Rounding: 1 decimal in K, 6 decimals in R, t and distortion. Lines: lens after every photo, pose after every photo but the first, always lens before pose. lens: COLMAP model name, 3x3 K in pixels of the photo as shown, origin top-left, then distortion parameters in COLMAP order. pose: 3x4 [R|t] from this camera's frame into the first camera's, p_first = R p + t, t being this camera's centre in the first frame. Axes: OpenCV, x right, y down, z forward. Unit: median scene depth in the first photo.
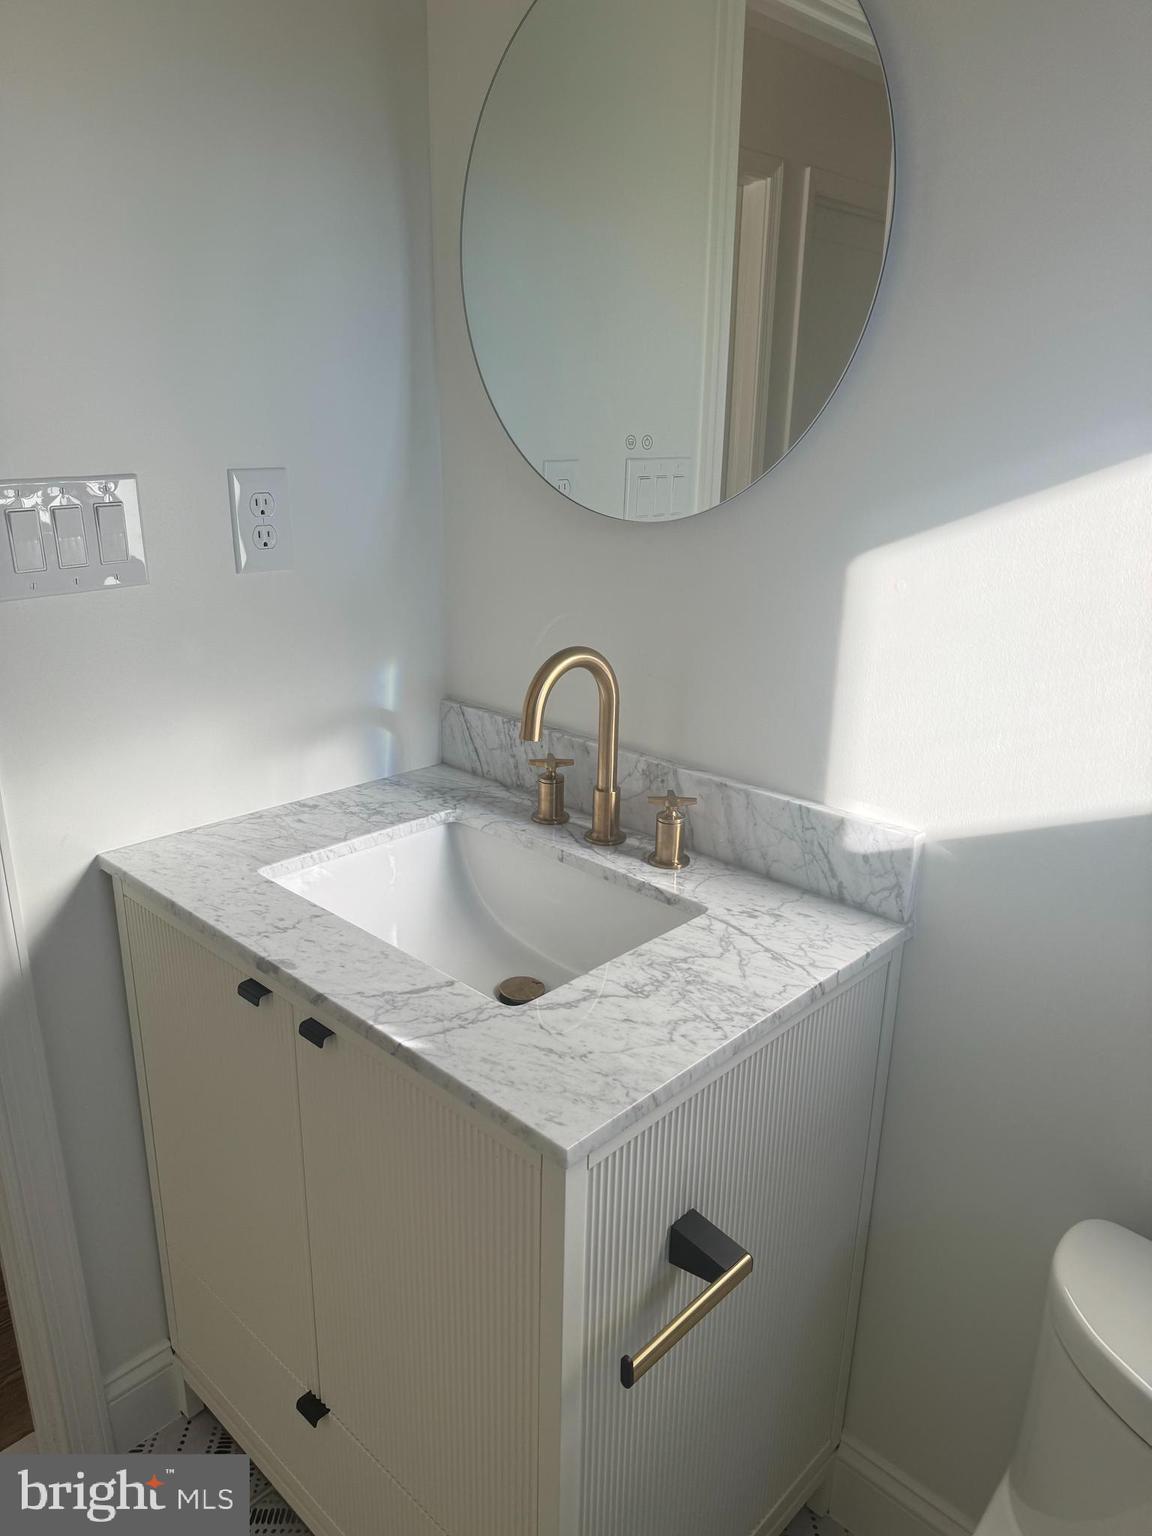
lens RADIAL K [[1081.2, 0, 576.0], [0, 1081.2, 768.0], [0, 0, 1]] dist [0.091050, -0.149930]
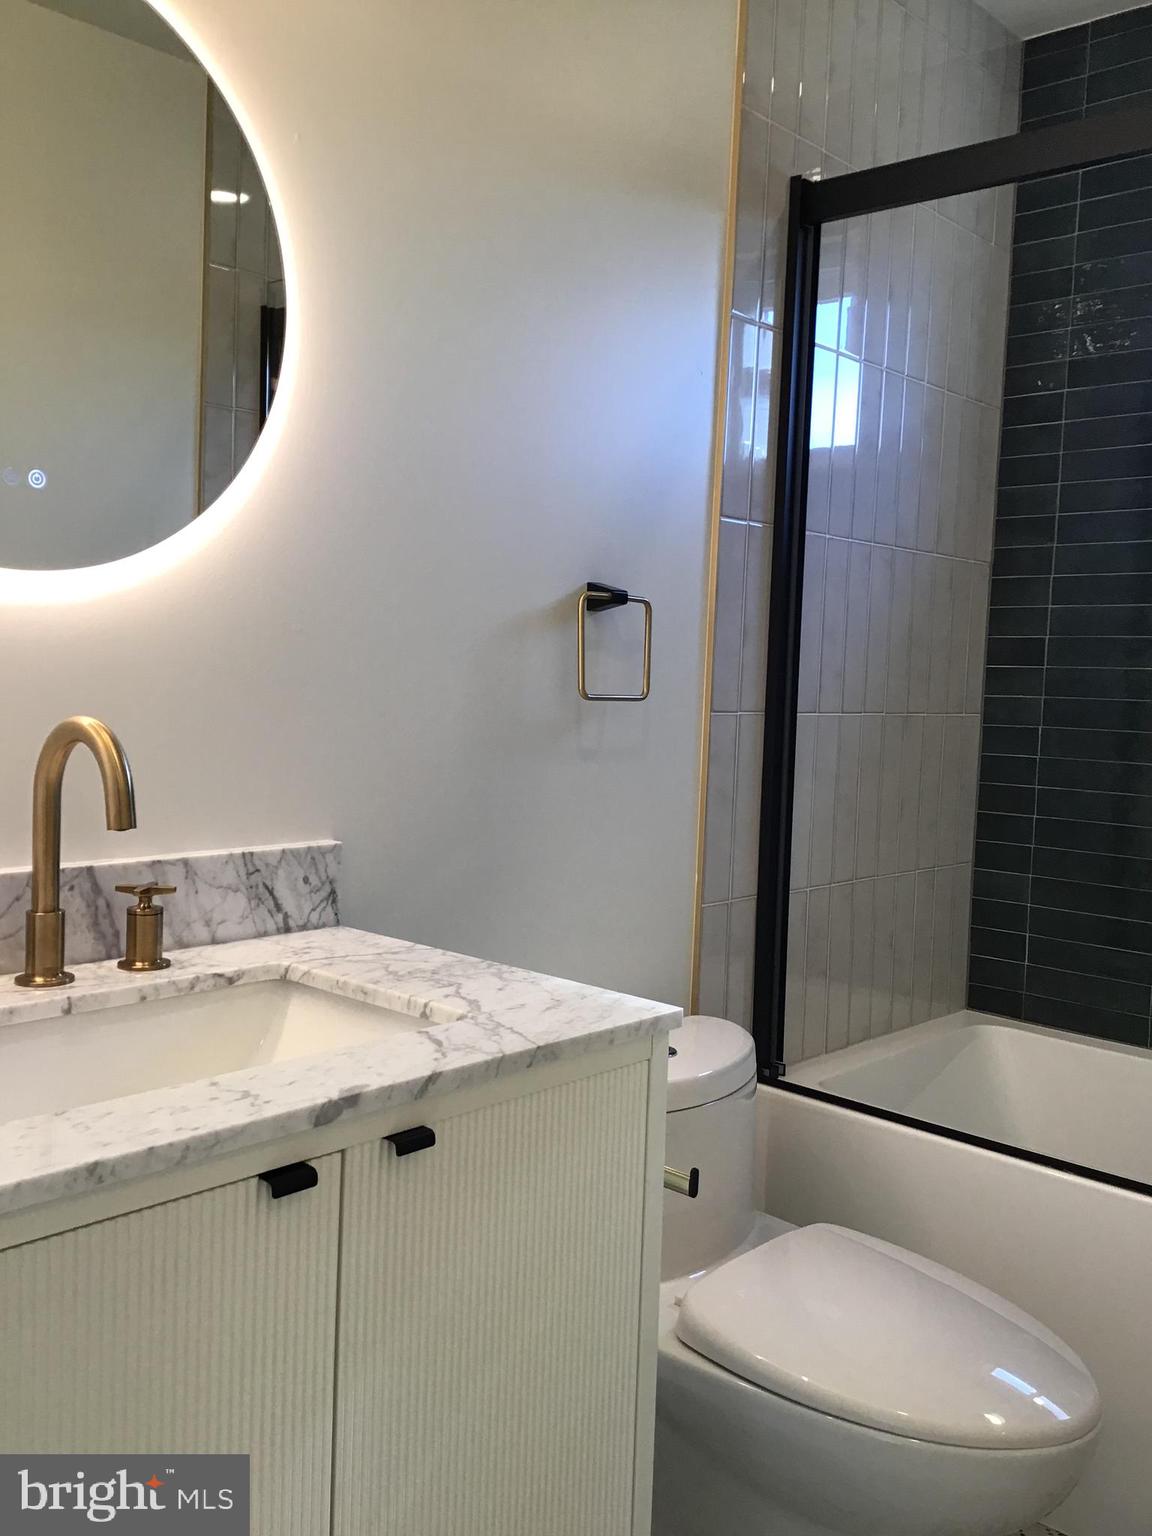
lens RADIAL K [[1401.4, 0, 554.7], [0, 1401.4, 764.0], [0, 0, 1]] dist [0.042151, -0.015637]
pose [[-0.007986, -0.084557, 0.996387, -1.088496], [0.280898, 0.956108, 0.083390, -0.071104], [-0.959704, 0.280549, 0.016116, 0.696519]]
